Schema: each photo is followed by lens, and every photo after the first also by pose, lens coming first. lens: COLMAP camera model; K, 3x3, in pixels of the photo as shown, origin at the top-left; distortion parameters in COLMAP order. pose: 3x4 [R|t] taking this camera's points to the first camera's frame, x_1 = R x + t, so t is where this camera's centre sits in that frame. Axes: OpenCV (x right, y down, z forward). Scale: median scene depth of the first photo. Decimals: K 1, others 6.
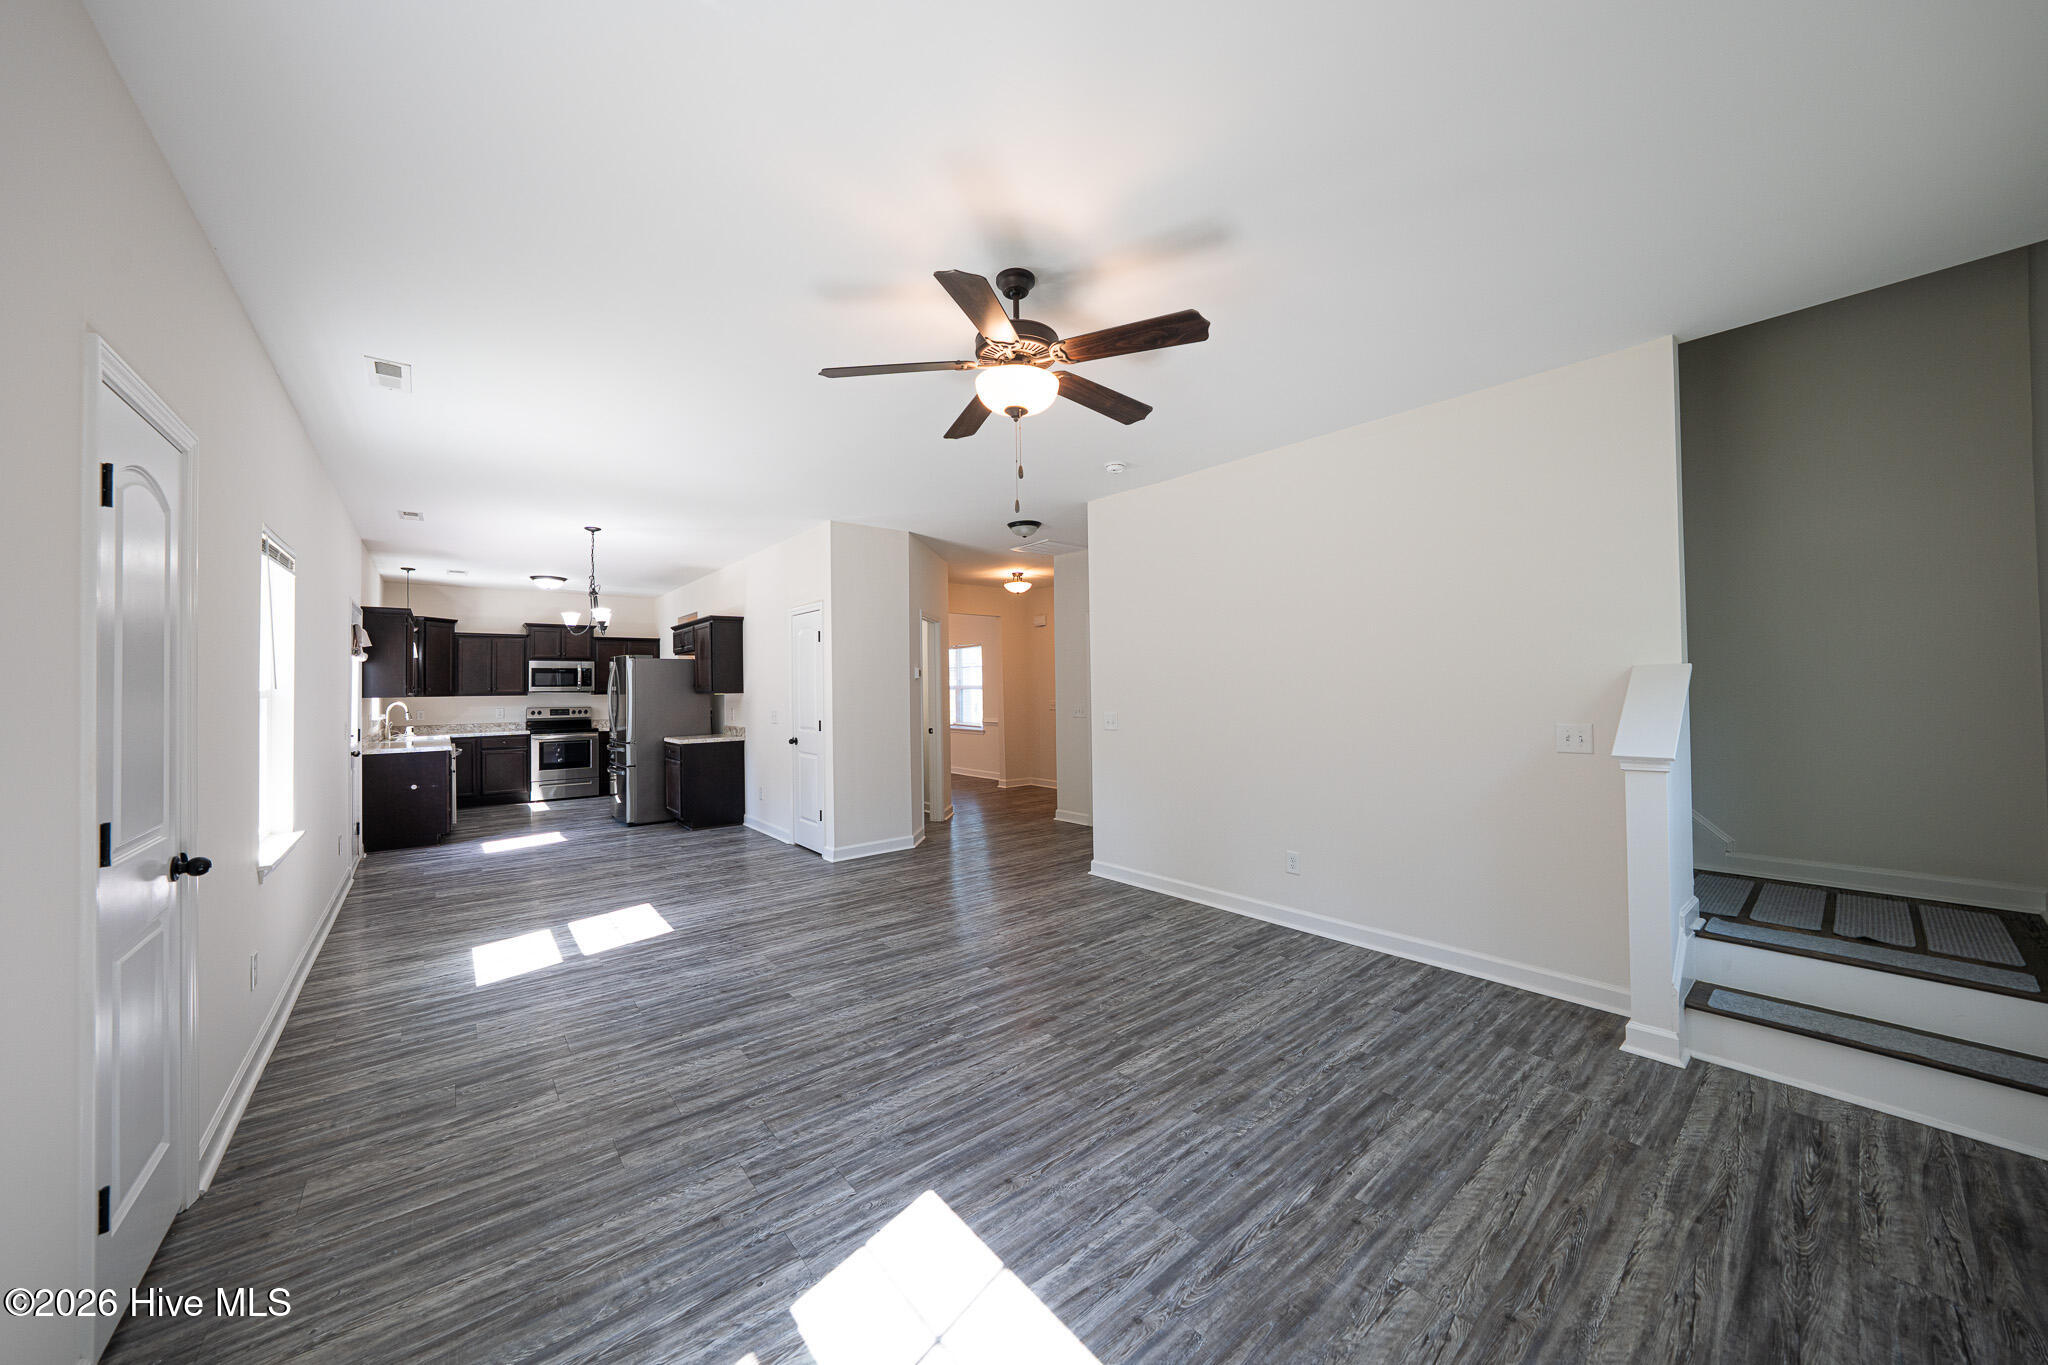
lens RADIAL K [[720.2, 0, 1024.0], [0, 720.2, 682.5], [0, 0, 1]] dist [-0.032212, 0.007588]
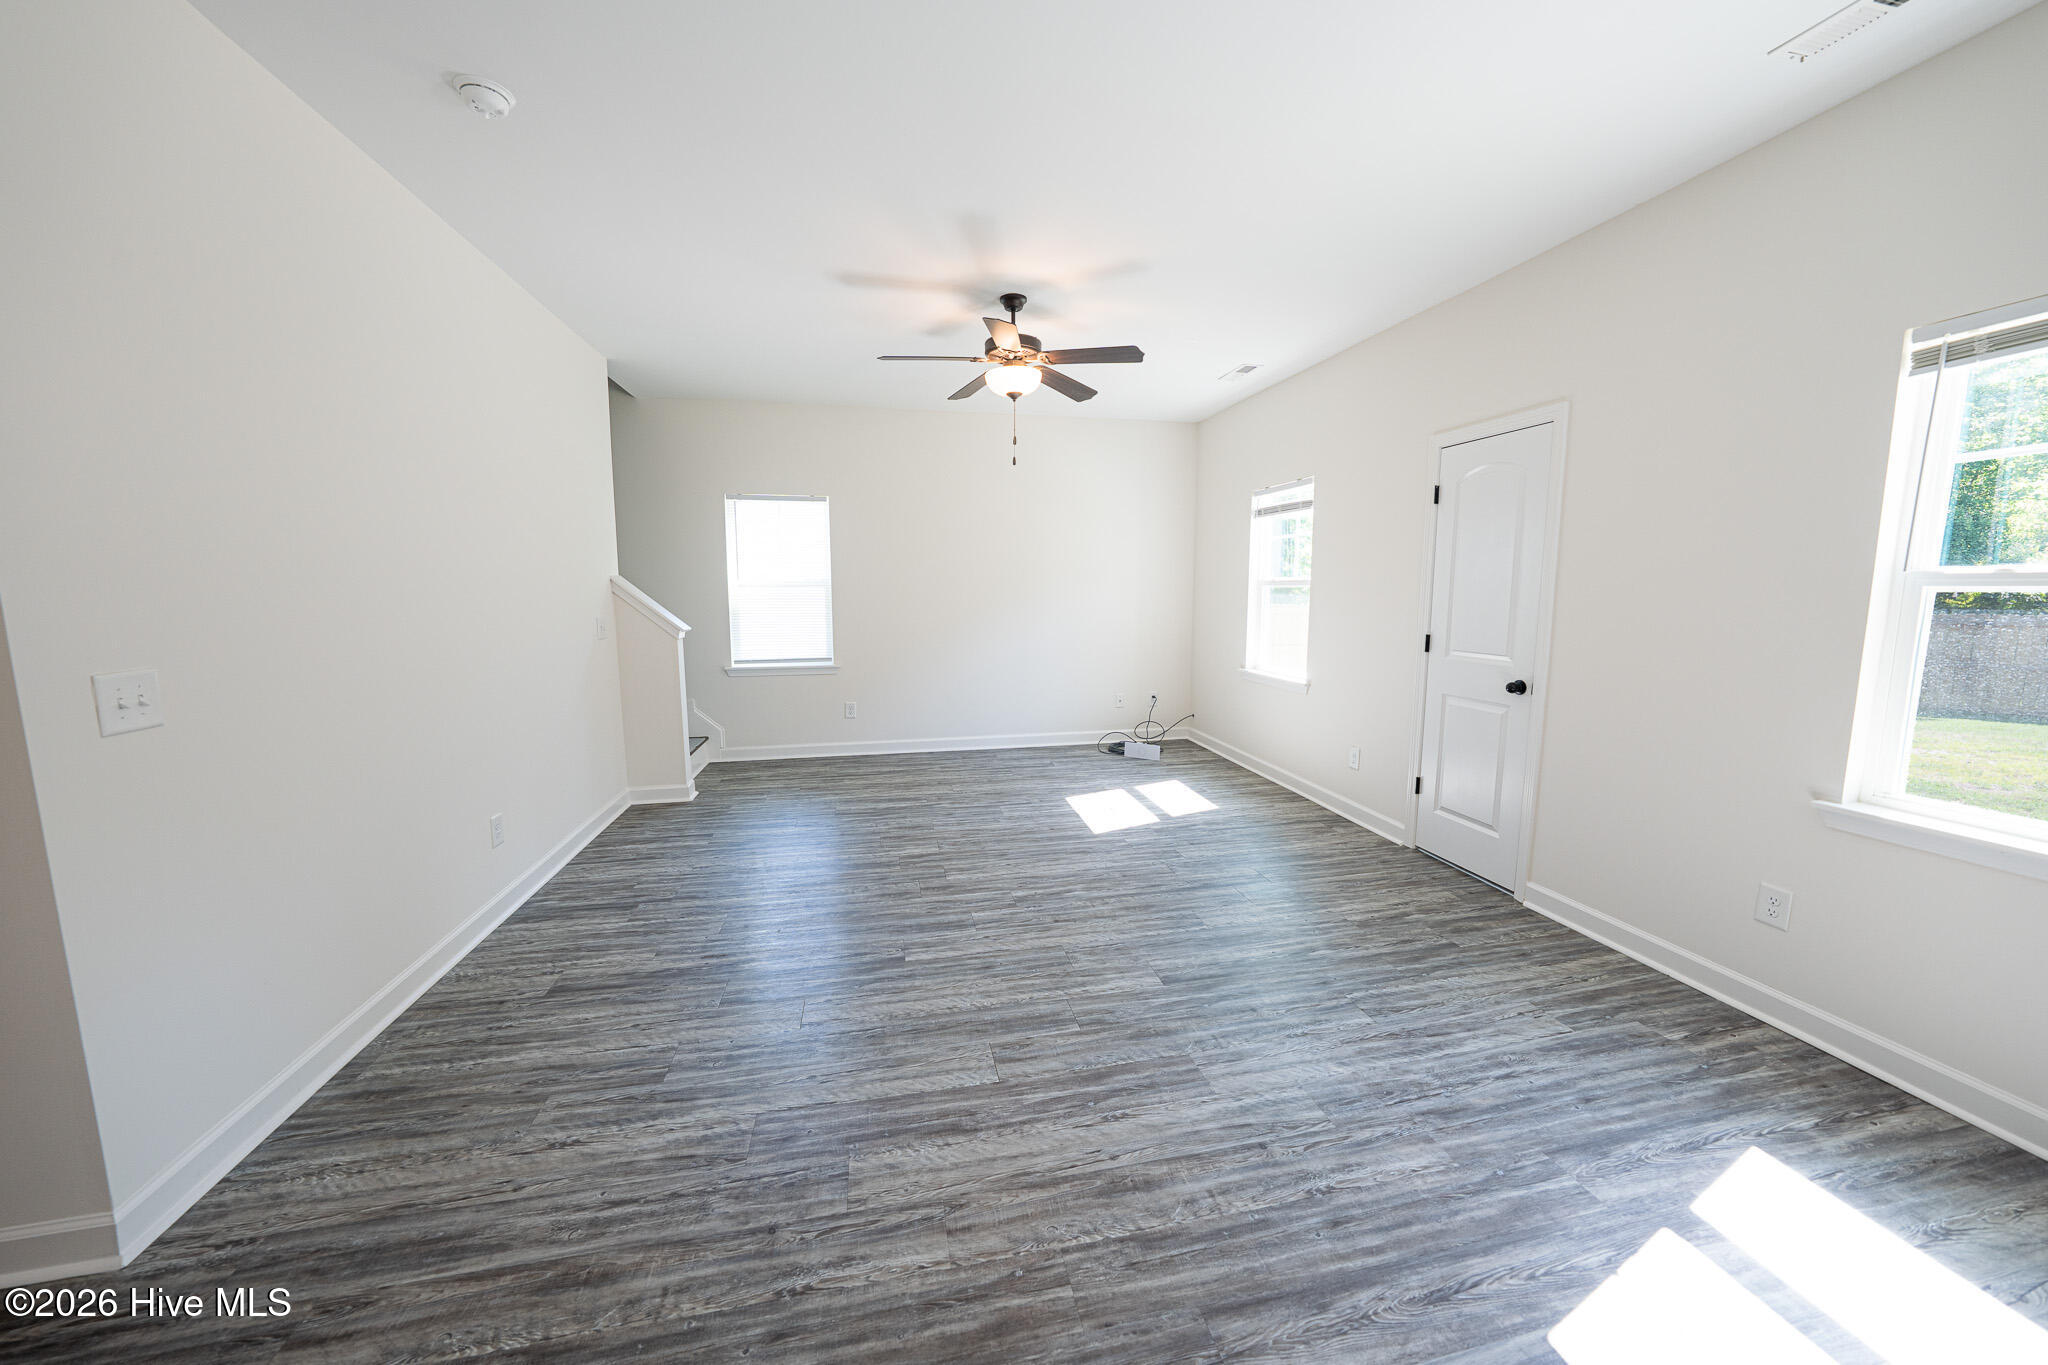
lens RADIAL K [[720.2, 0, 1024.0], [0, 720.2, 682.5], [0, 0, 1]] dist [-0.032212, 0.007588]
pose [[-0.886778, -0.047625, 0.459736, -0.557703], [0.008730, 0.992774, 0.119682, 0.025519], [-0.462114, 0.110144, -0.879954, 1.784082]]
